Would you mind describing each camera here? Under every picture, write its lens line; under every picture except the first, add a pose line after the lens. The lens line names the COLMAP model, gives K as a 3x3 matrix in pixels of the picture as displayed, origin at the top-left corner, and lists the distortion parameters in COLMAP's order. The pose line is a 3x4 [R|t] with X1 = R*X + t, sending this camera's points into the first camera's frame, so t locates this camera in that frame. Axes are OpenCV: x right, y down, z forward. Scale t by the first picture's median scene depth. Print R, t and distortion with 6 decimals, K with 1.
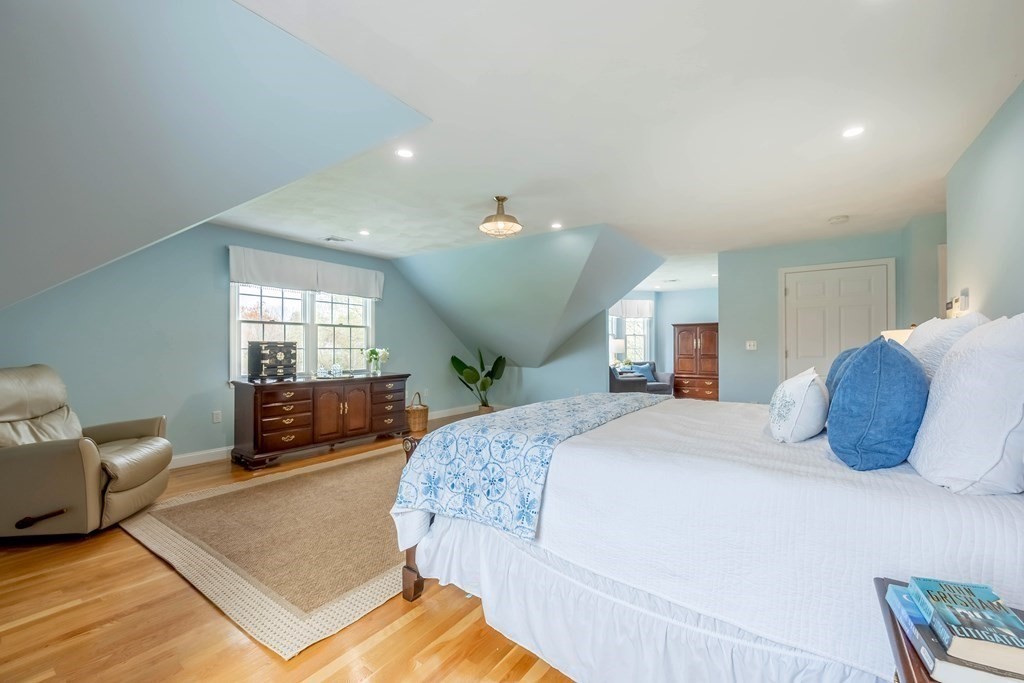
lens RADIAL K [[411.9, 0, 510.3], [0, 411.9, 345.8], [0, 0, 1]] dist [-0.007893, 0.000946]
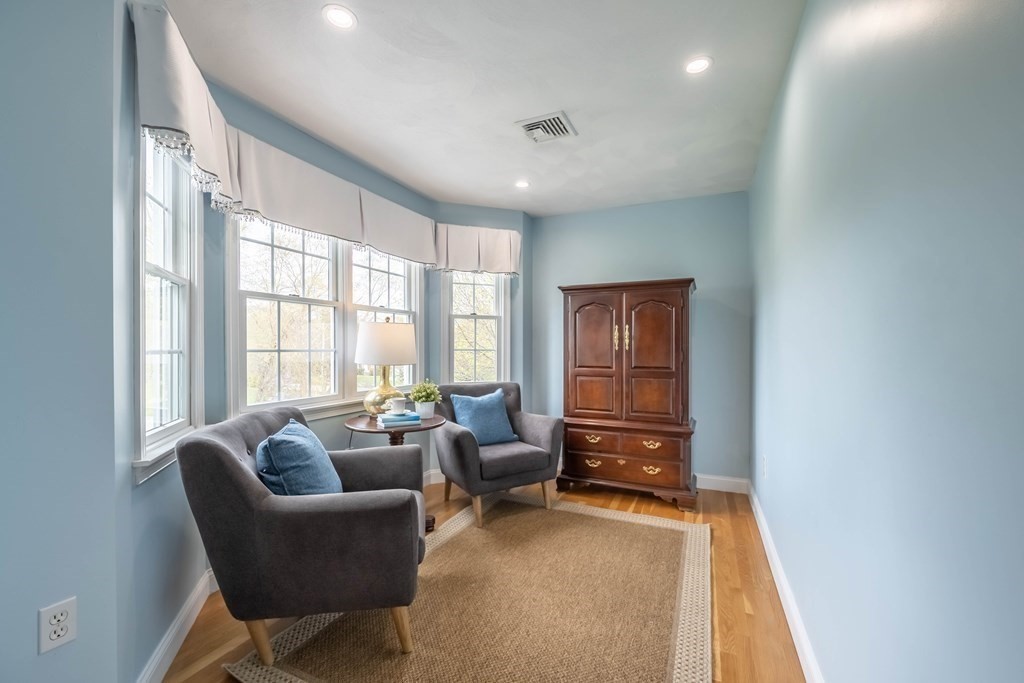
lens RADIAL K [[411.9, 0, 513.9], [0, 411.9, 344.8], [0, 0, 1]] dist [-0.007893, 0.000946]
pose [[0.978274, 0.001170, 0.207312, 0.279279], [-0.001596, 0.999997, 0.001888, 0.000680], [-0.207309, -0.002178, 0.978273, 0.651821]]
